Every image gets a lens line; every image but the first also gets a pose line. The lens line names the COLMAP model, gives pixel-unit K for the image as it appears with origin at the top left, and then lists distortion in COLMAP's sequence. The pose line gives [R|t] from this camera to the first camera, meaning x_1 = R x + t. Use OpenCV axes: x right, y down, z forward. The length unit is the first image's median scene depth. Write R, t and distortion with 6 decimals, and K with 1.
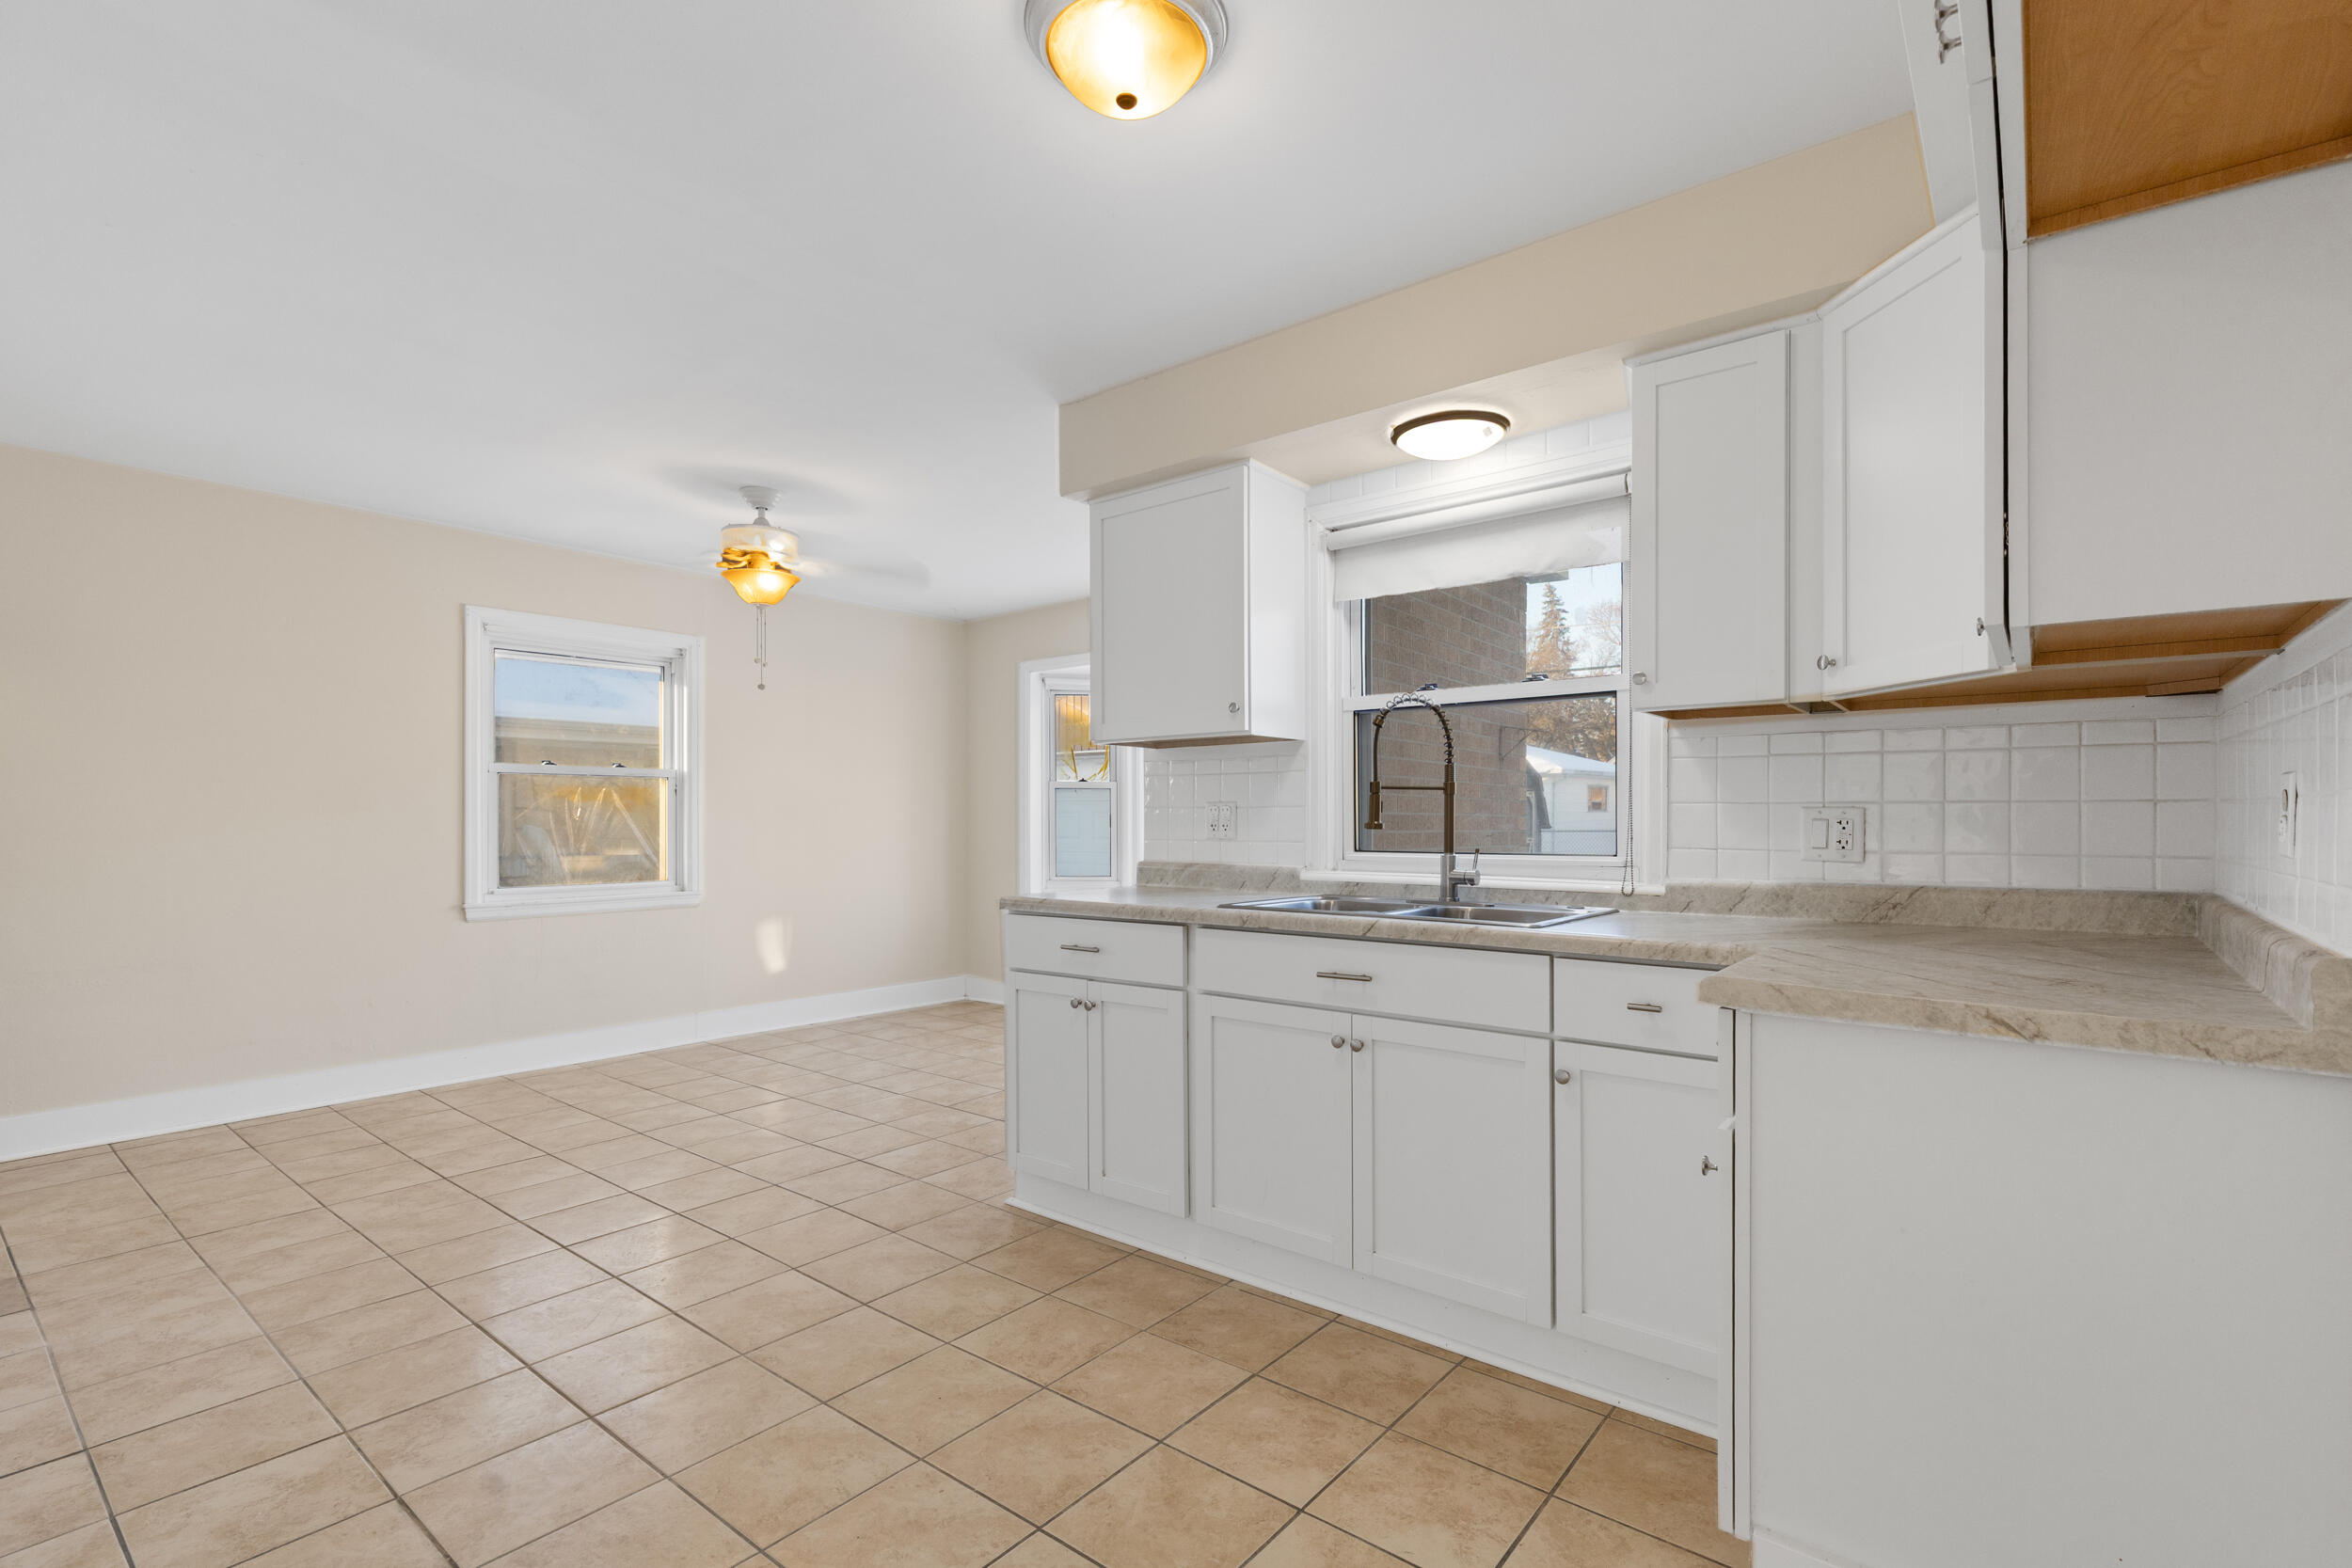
lens RADIAL K [[1056.0, 0, 1197.5], [0, 1056.0, 796.0], [0, 0, 1]] dist [0.003601, -0.000009]
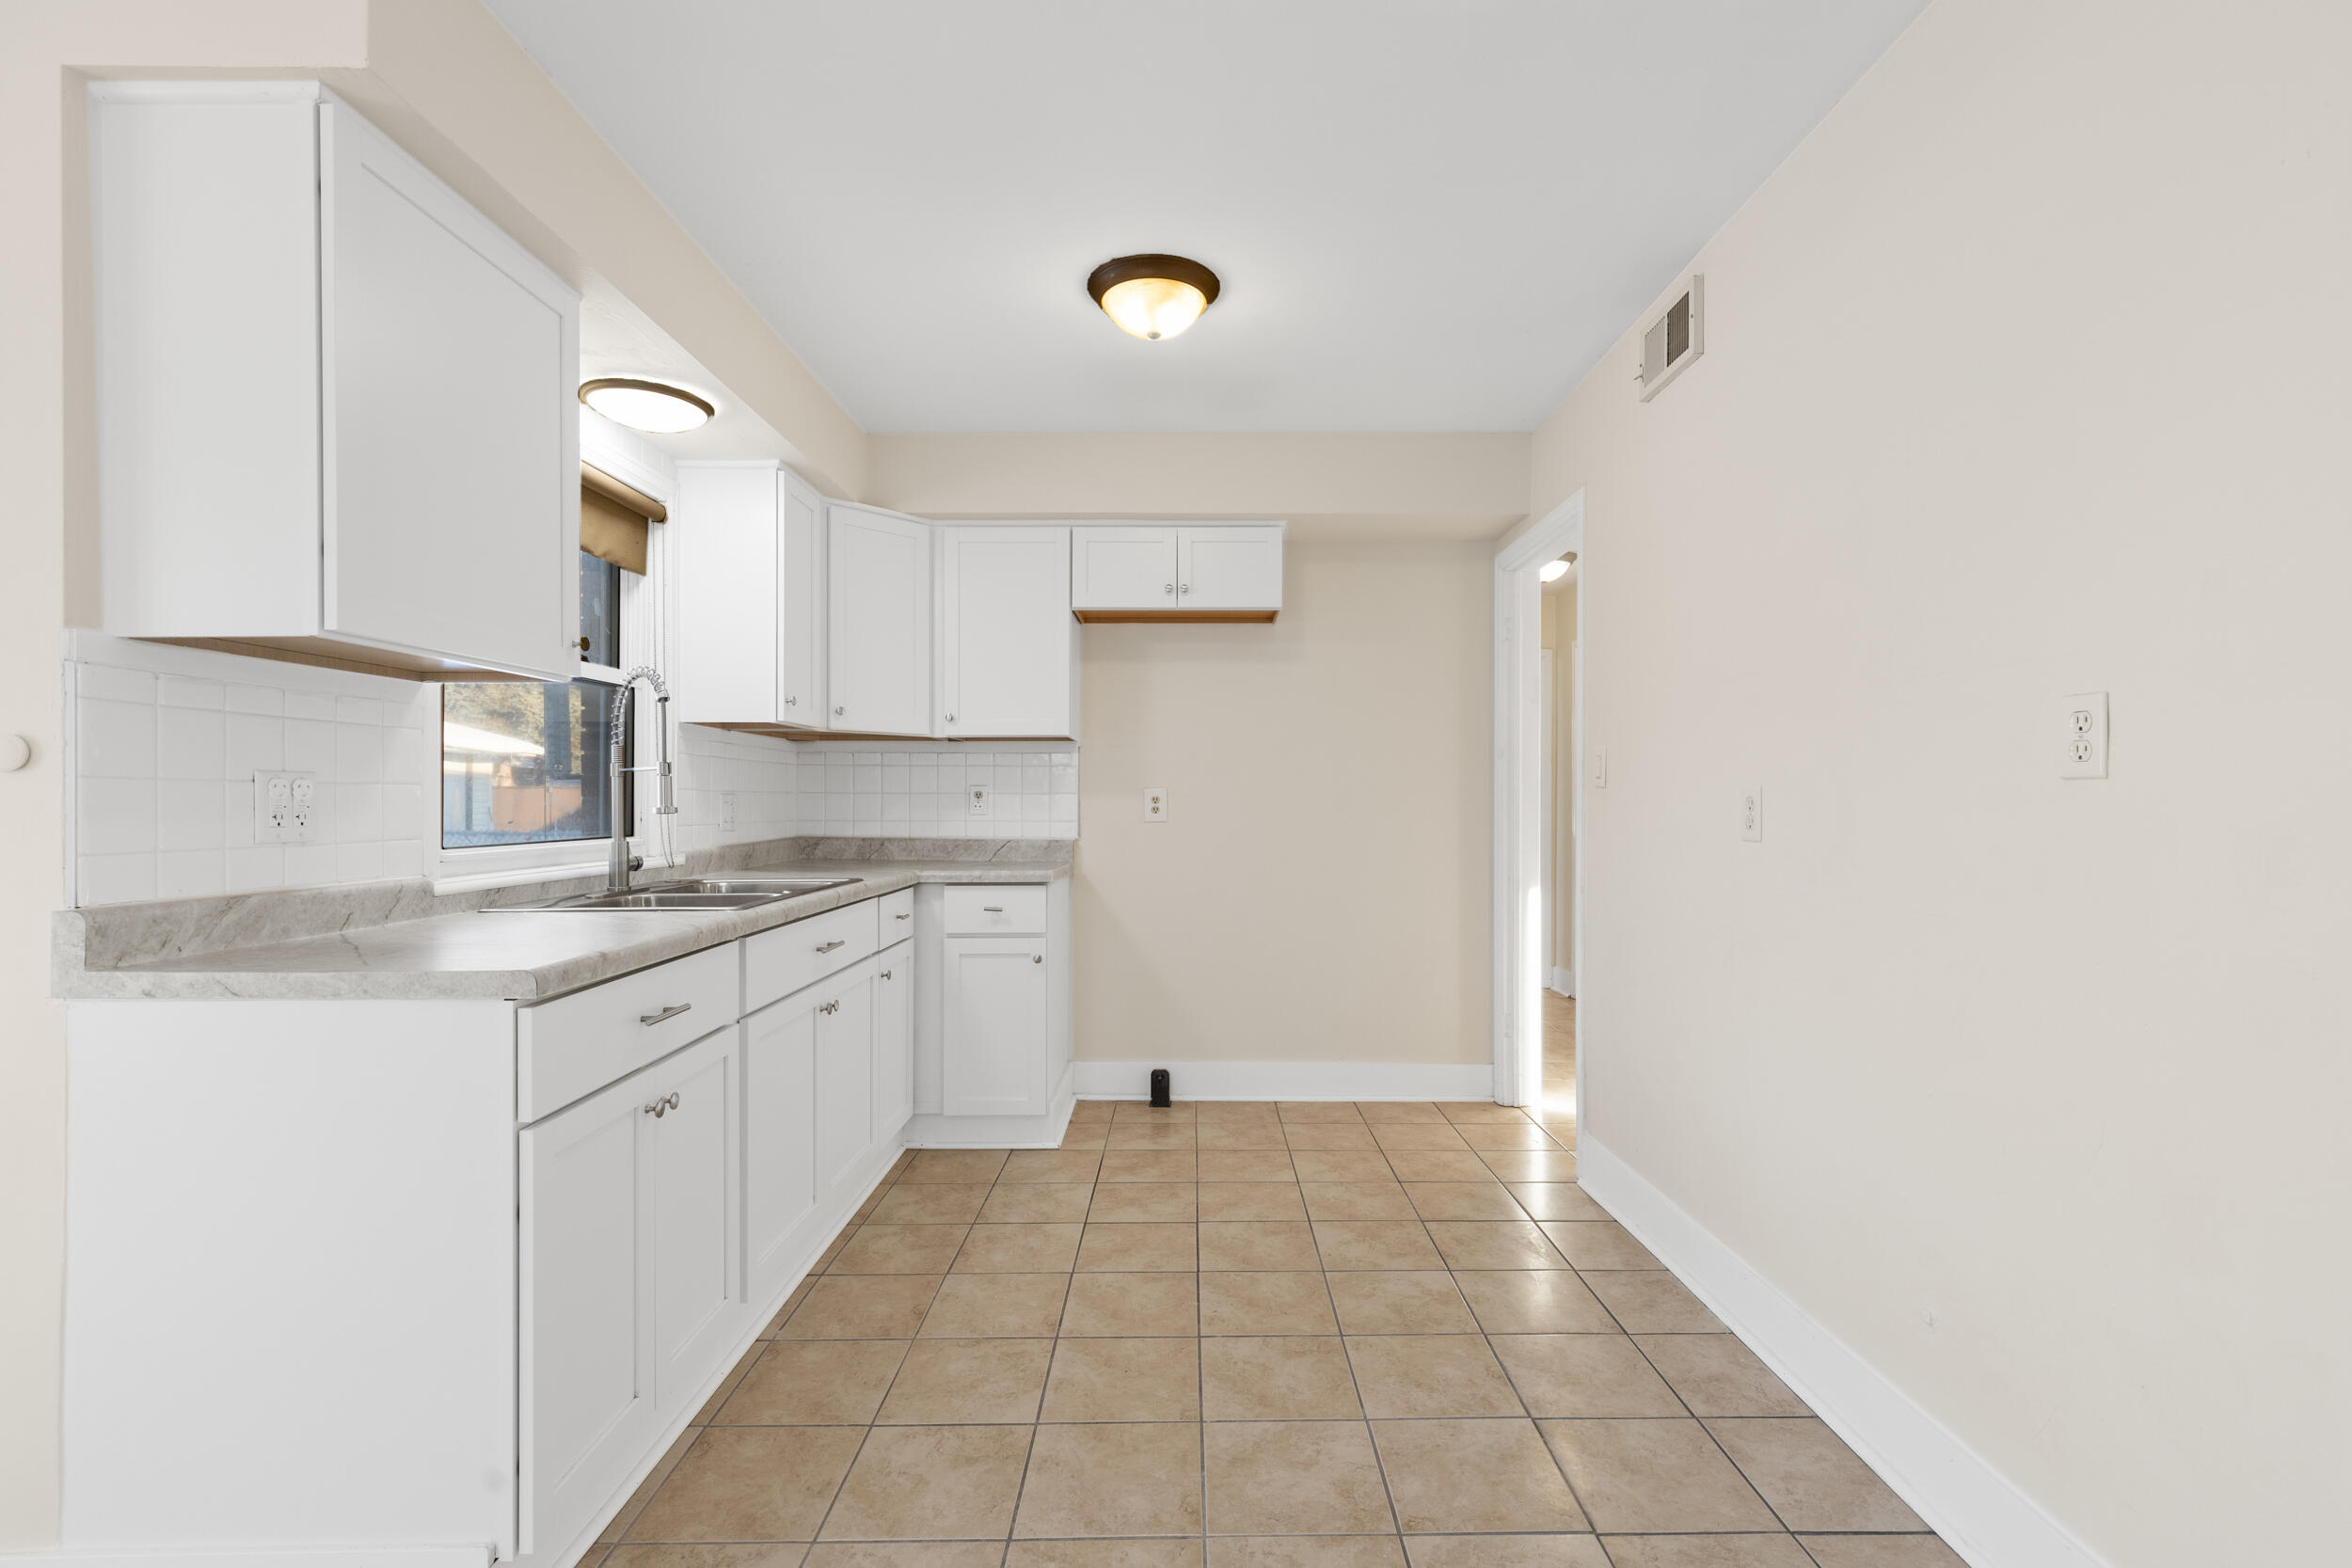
lens RADIAL K [[1056.0, 0, 1197.5], [0, 1056.0, 796.0], [0, 0, 1]] dist [0.003601, -0.000009]
pose [[-0.618901, 0.001839, 0.785467, -1.092941], [-0.012254, 0.999853, -0.011997, 0.031031], [-0.785373, -0.017050, -0.618788, 1.599184]]
